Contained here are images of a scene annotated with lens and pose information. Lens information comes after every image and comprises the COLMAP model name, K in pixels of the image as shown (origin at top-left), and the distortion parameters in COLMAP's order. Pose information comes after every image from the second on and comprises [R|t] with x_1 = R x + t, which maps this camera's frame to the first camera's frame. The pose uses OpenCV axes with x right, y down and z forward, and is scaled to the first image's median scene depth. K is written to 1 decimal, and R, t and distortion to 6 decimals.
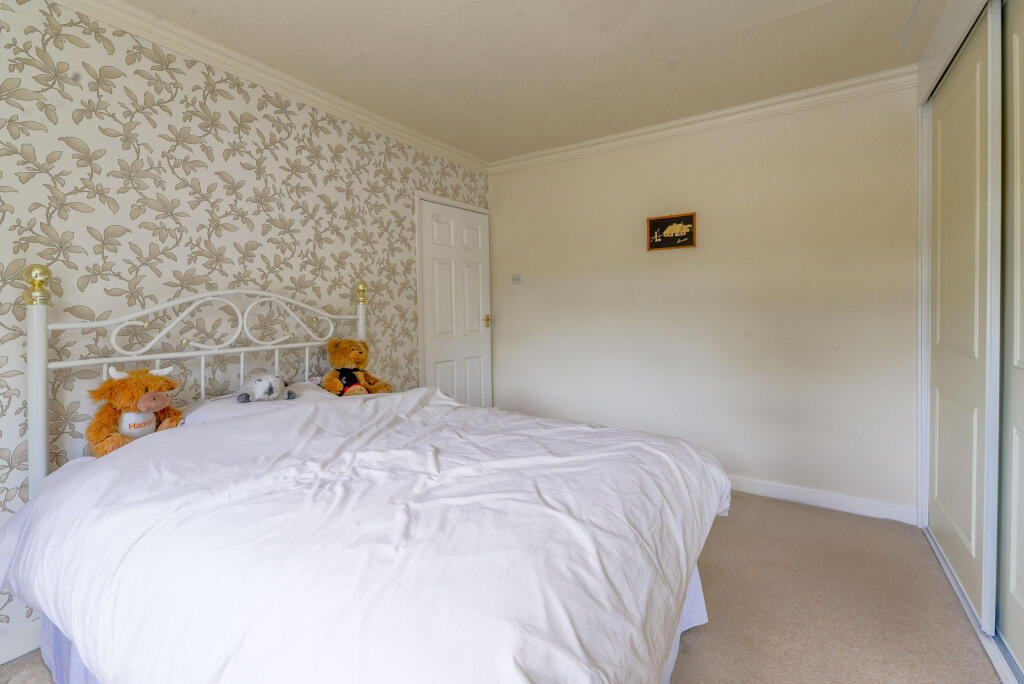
lens RADIAL K [[471.3, 0, 518.7], [0, 471.3, 312.2], [0, 0, 1]] dist [-0.000467, -0.000962]
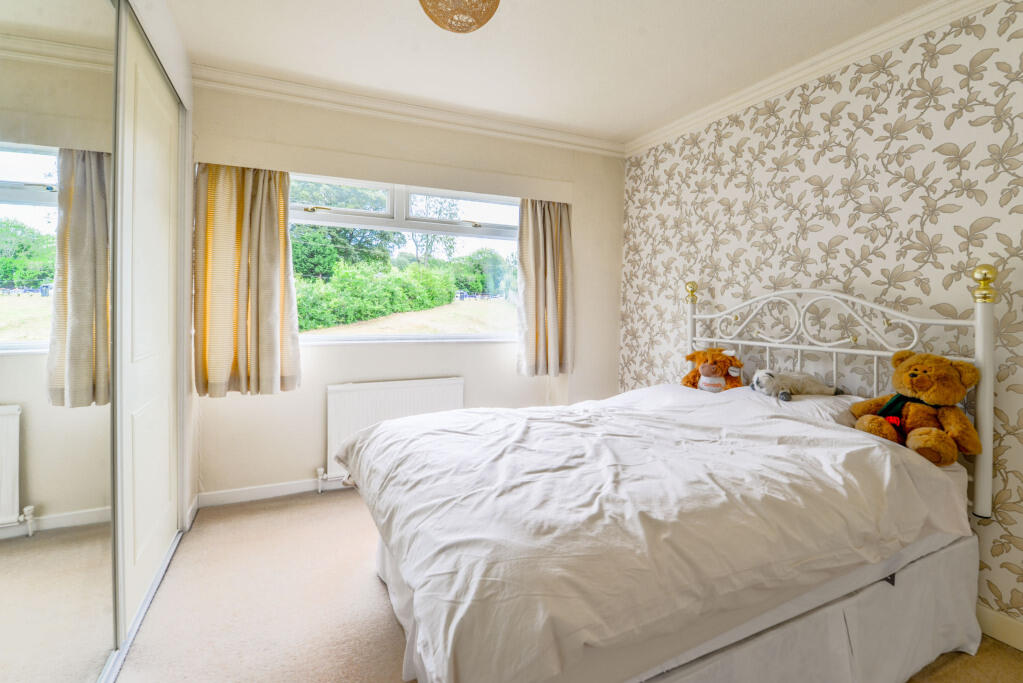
lens RADIAL K [[470.9, 0, 518.2], [0, 470.9, 311.7], [0, 0, 1]] dist [-0.000467, -0.000962]
pose [[-0.546282, 0.017282, -0.837423, 0.561188], [-0.007507, 0.999646, 0.025527, -0.017721], [0.837567, 0.020231, -0.545959, 0.943631]]
